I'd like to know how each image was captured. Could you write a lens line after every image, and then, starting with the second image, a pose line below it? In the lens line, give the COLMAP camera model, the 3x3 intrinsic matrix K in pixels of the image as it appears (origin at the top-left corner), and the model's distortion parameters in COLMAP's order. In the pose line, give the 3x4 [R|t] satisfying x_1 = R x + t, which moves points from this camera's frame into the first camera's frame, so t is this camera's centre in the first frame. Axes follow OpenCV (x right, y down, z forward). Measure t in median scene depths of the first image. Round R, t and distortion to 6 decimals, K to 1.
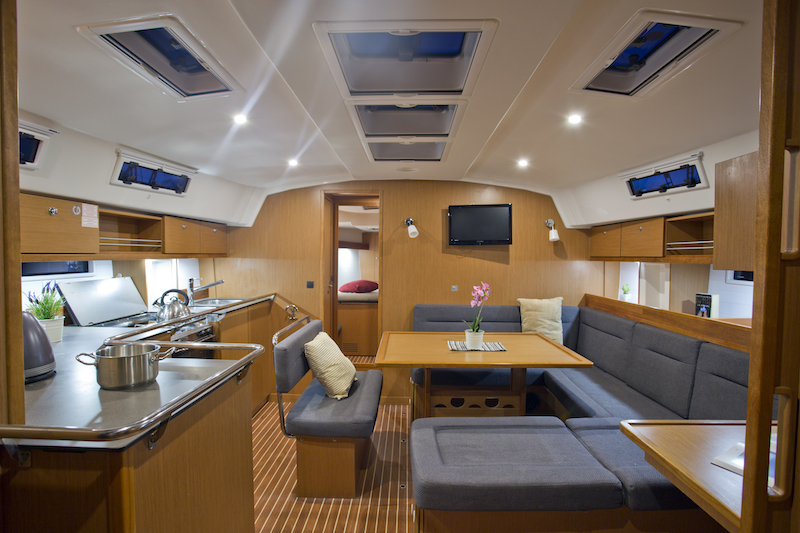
lens RADIAL K [[400.9, 0, 400.4], [0, 400.9, 267.6], [0, 0, 1]] dist [-0.043085, 0.018038]
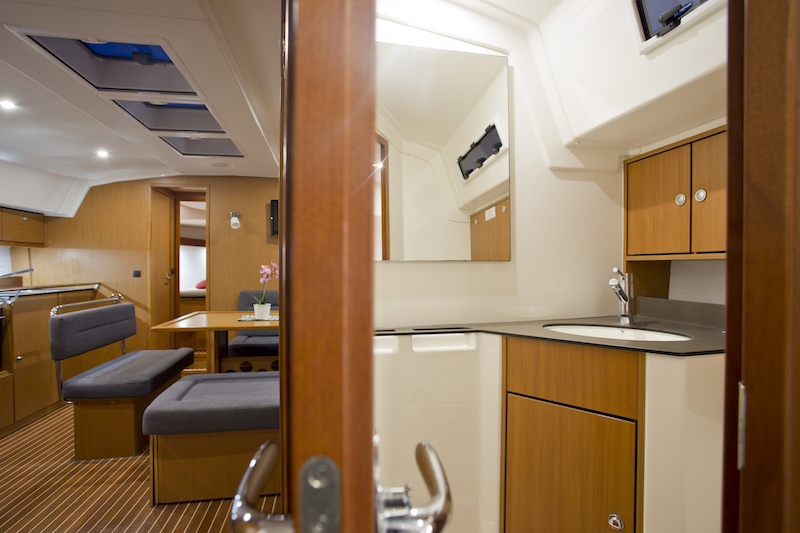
lens RADIAL K [[400.9, 0, 400.8], [0, 400.9, 263.8], [0, 0, 1]] dist [-0.043085, 0.018038]
pose [[0.979353, -0.005790, 0.202074, 0.247599], [0.013238, 0.999281, -0.035524, 0.064284], [-0.201723, 0.037466, 0.978726, -0.144185]]
